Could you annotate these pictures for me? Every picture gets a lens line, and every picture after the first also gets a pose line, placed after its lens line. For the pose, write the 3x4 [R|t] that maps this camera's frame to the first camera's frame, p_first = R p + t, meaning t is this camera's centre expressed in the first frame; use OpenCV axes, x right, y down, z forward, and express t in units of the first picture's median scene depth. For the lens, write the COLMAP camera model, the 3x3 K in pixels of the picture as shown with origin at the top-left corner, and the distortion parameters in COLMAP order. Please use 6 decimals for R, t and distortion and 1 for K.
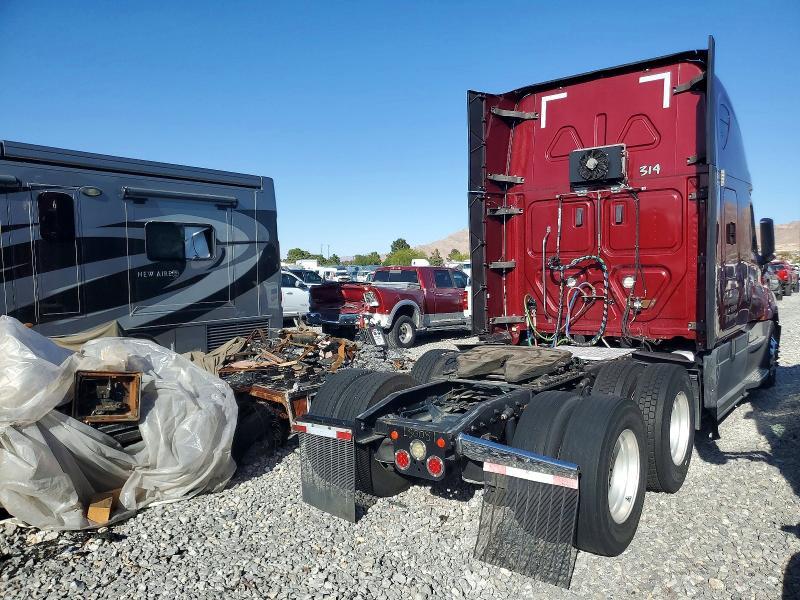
lens RADIAL K [[648.1, 0, 400.0], [0, 648.1, 300.0], [0, 0, 1]] dist [-0.000393, -0.001131]
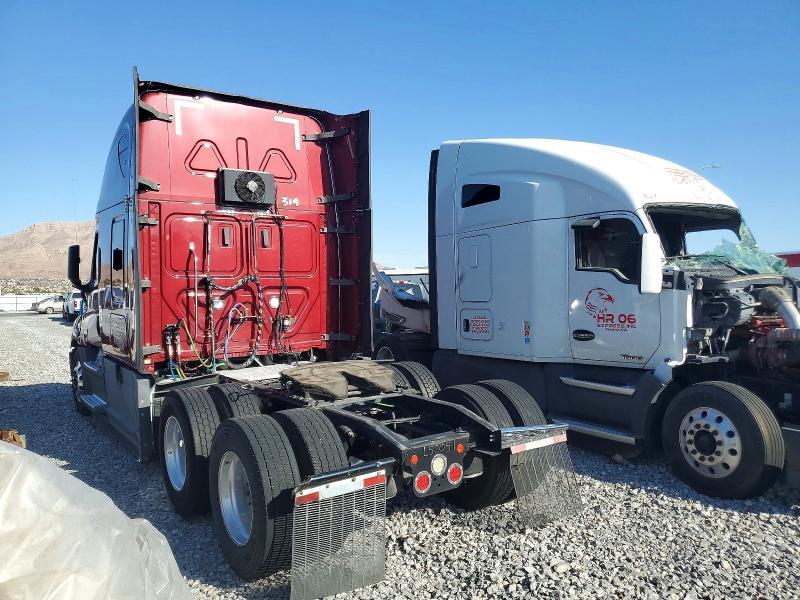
lens RADIAL K [[619.5, 0, 400.0], [0, 619.5, 300.0], [0, 0, 1]] dist [0.001240, 0.000254]
pose [[0.251177, 0.006831, 0.967917, -0.584050], [0.061890, 0.997816, -0.023102, 0.004794], [-0.965961, 0.065707, 0.250205, 0.545440]]
